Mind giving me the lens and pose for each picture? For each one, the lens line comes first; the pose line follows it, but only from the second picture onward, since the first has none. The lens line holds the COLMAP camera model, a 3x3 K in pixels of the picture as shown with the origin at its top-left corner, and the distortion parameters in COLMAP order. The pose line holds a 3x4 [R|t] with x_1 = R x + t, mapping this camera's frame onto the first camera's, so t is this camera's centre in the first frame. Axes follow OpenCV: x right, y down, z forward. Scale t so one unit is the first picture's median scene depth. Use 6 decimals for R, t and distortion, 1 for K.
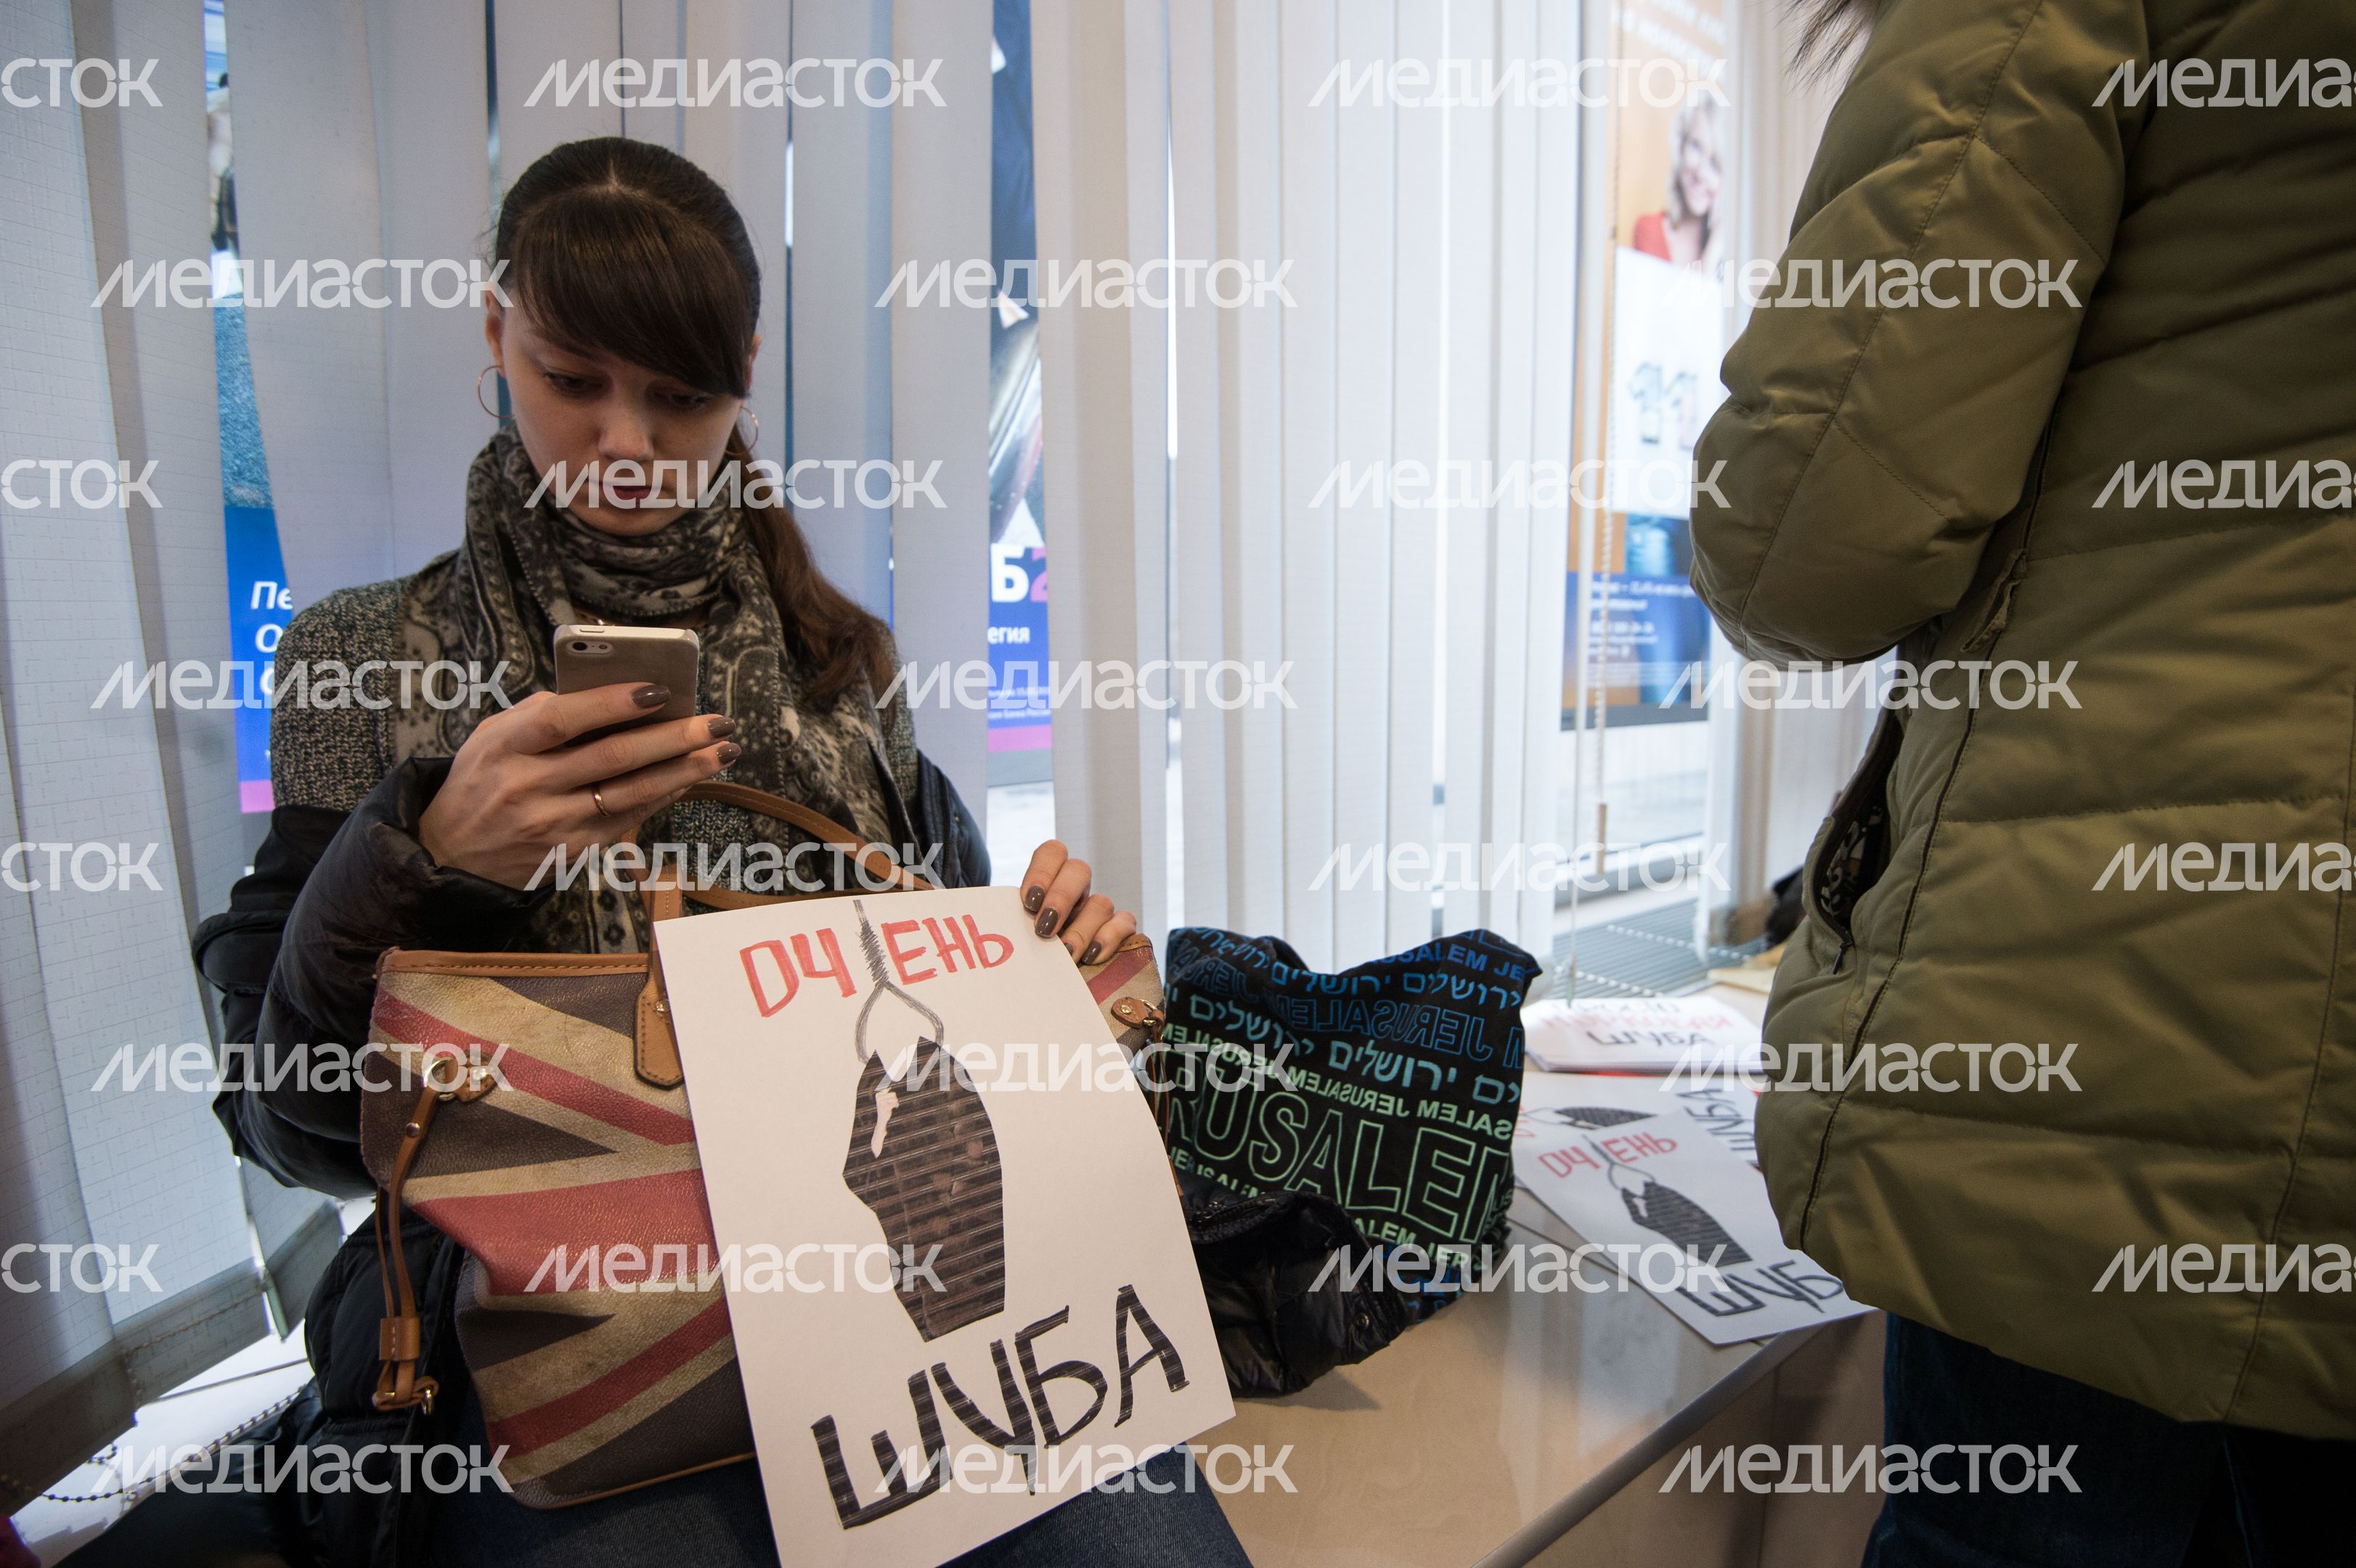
lens RADIAL K [[1108.9, 0, 1178.0], [0, 1108.9, 784.0], [0, 0, 1]] dist [-0.000626, 0.000160]
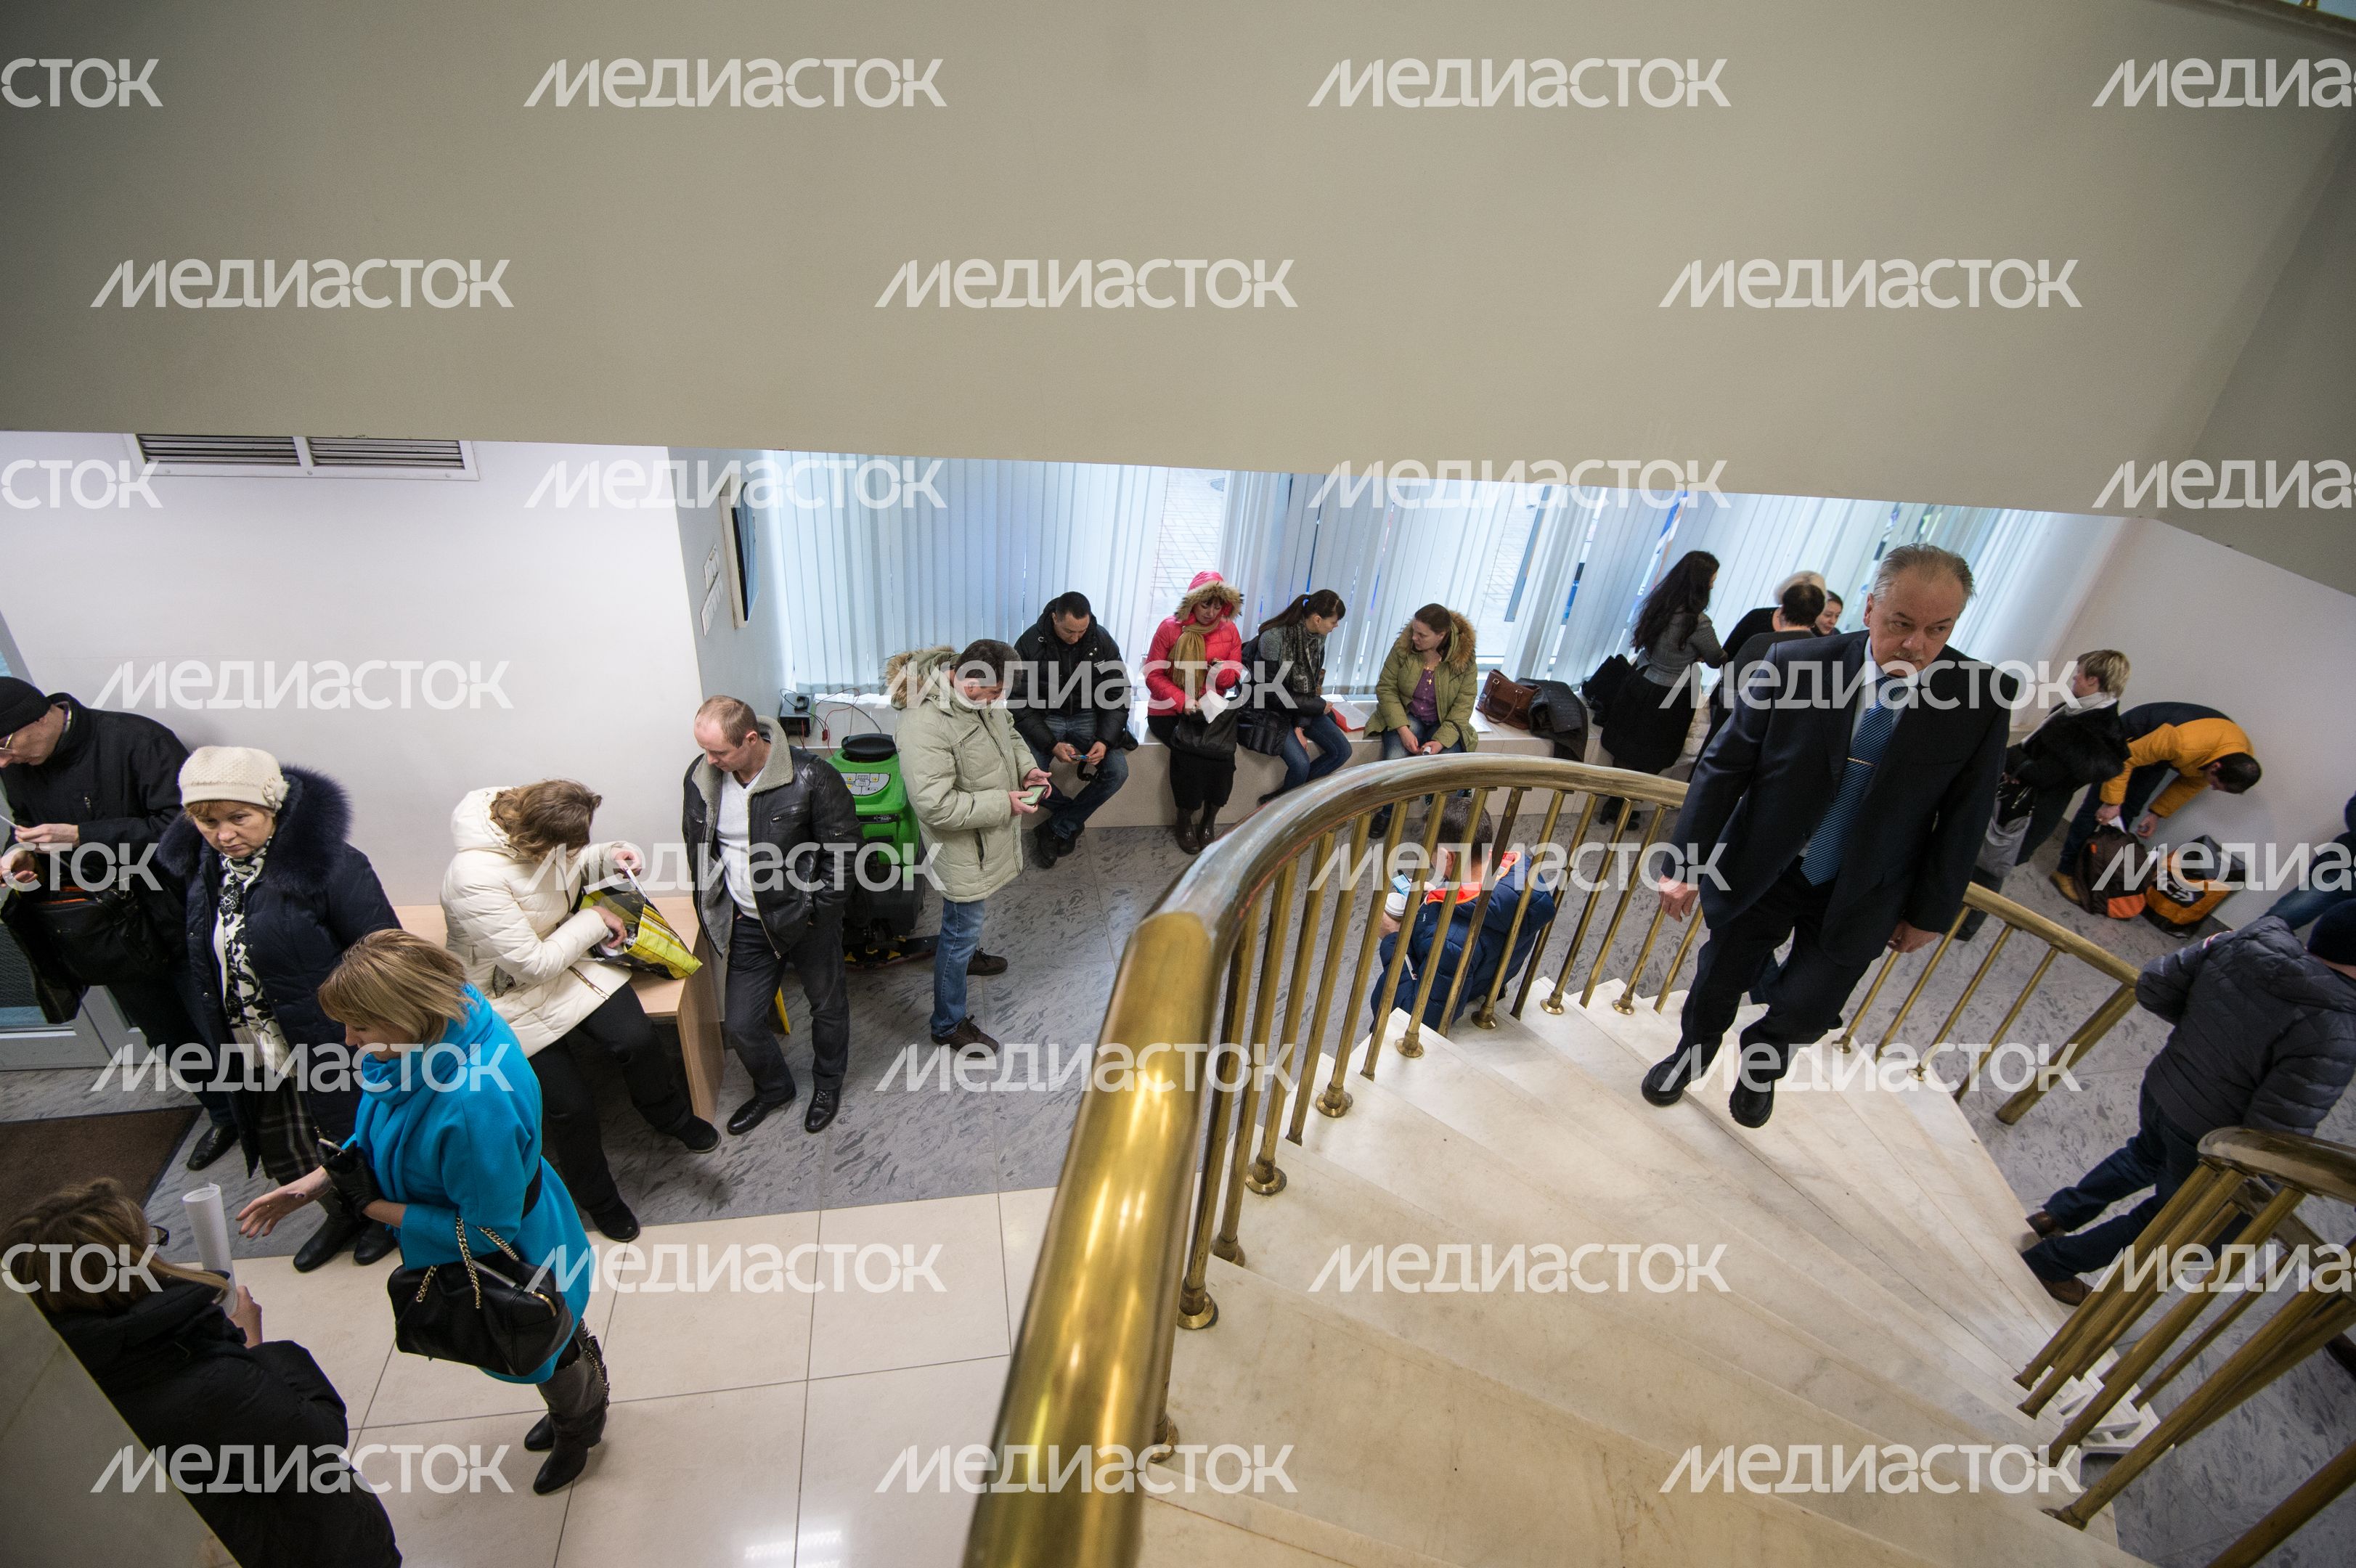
lens RADIAL K [[1108.9, 0, 1178.0], [0, 1108.9, 784.0], [0, 0, 1]] dist [-0.000626, 0.000160]
pose [[1.000000, -0.000563, -0.000036, -0.000054], [0.000563, 0.999999, 0.000931, 0.811091], [0.000036, -0.000931, 1.000000, -0.000335]]
